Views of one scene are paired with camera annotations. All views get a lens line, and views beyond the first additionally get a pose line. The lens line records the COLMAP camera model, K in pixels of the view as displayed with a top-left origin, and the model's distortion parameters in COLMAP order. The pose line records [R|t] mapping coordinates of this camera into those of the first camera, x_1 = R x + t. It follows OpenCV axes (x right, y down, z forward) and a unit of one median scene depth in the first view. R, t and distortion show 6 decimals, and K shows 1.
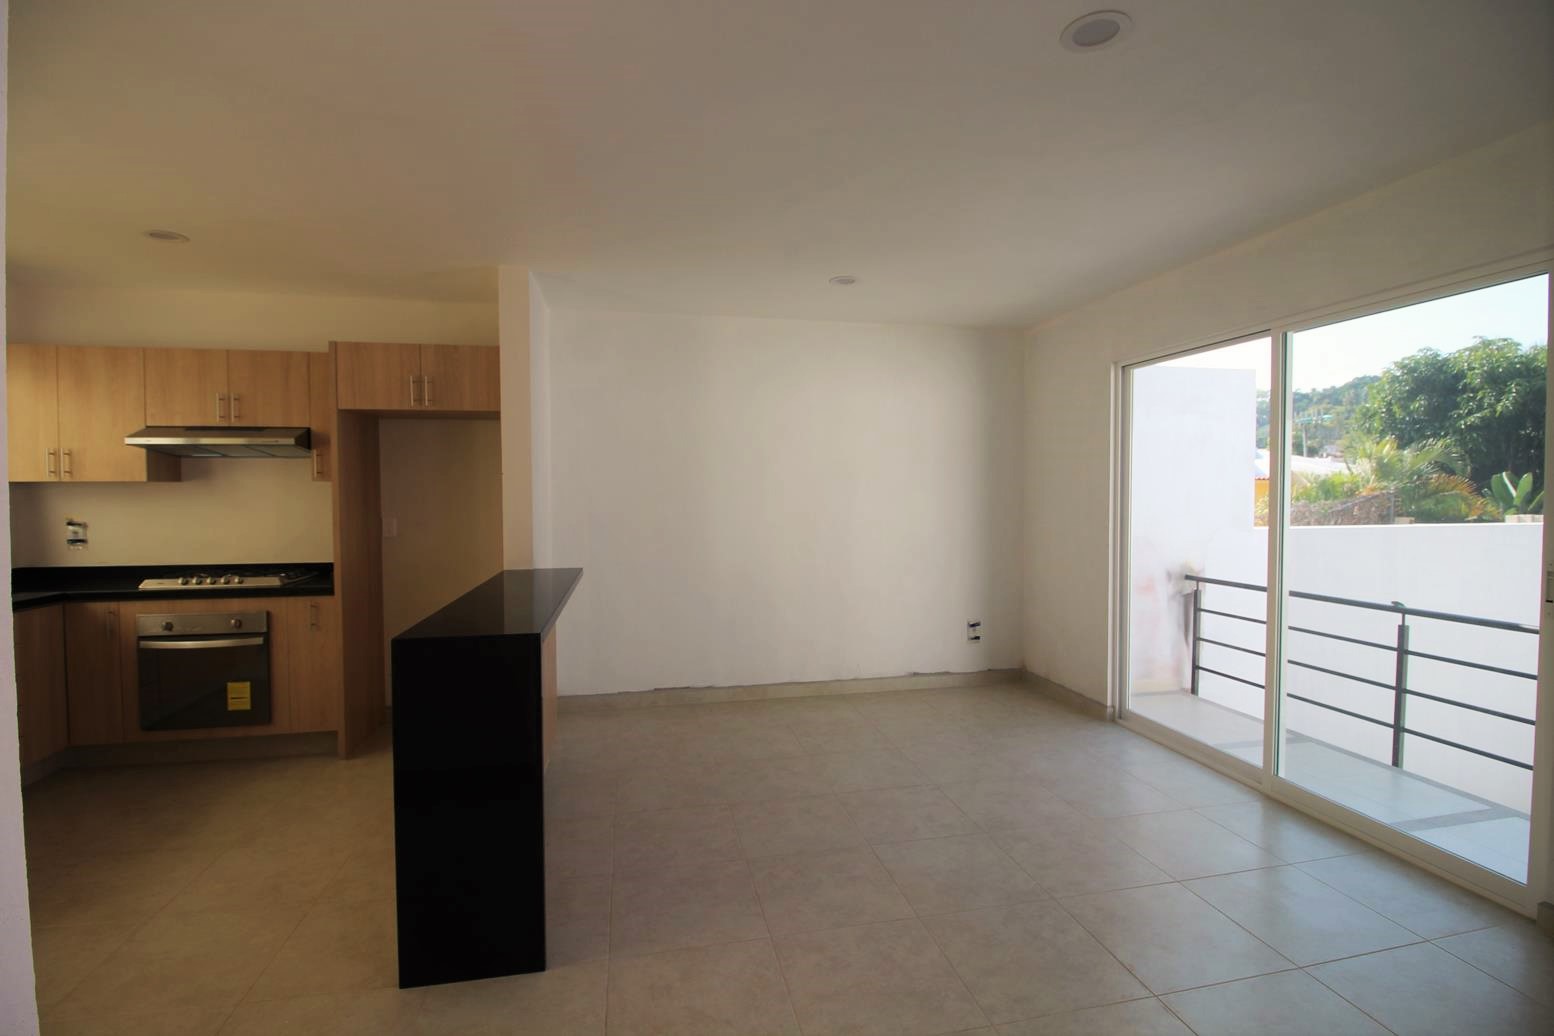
lens RADIAL K [[719.4, 0, 782.9], [0, 719.4, 509.5], [0, 0, 1]] dist [-0.001560, -0.011707]
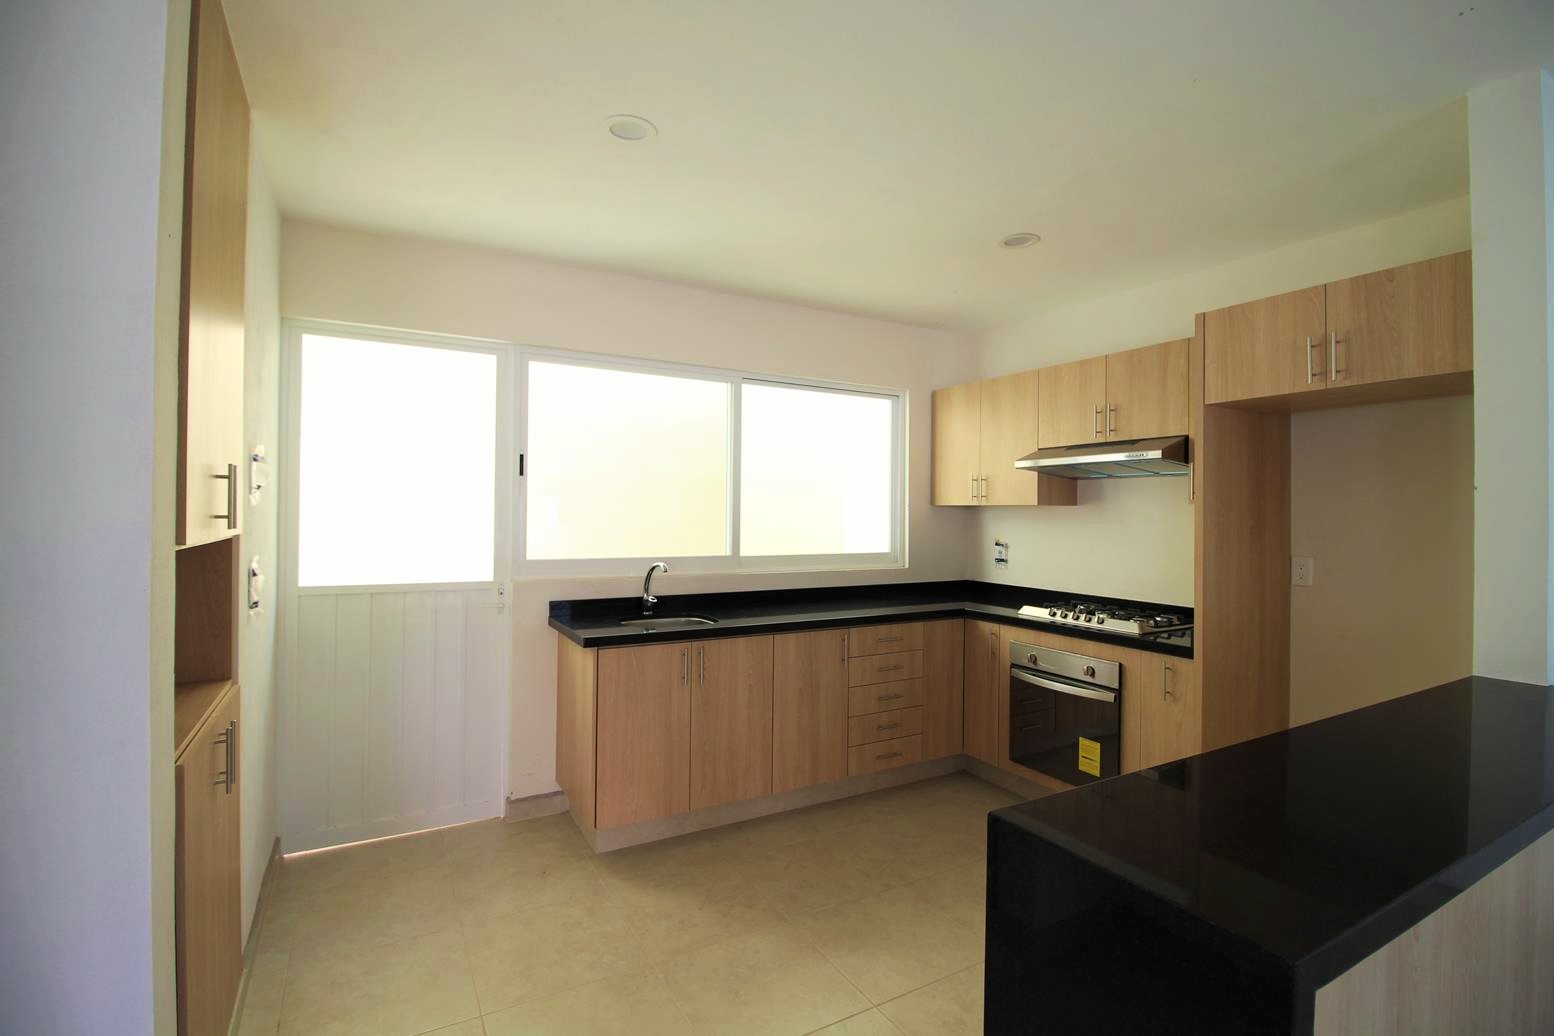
lens RADIAL K [[719.4, 0, 782.9], [0, 719.4, 509.5], [0, 0, 1]] dist [-0.001560, -0.011707]
pose [[0.307501, 0.002467, -0.951545, -0.058839], [-0.036493, 0.999292, -0.009202, -0.011498], [0.950848, 0.037555, 0.307373, 0.372375]]
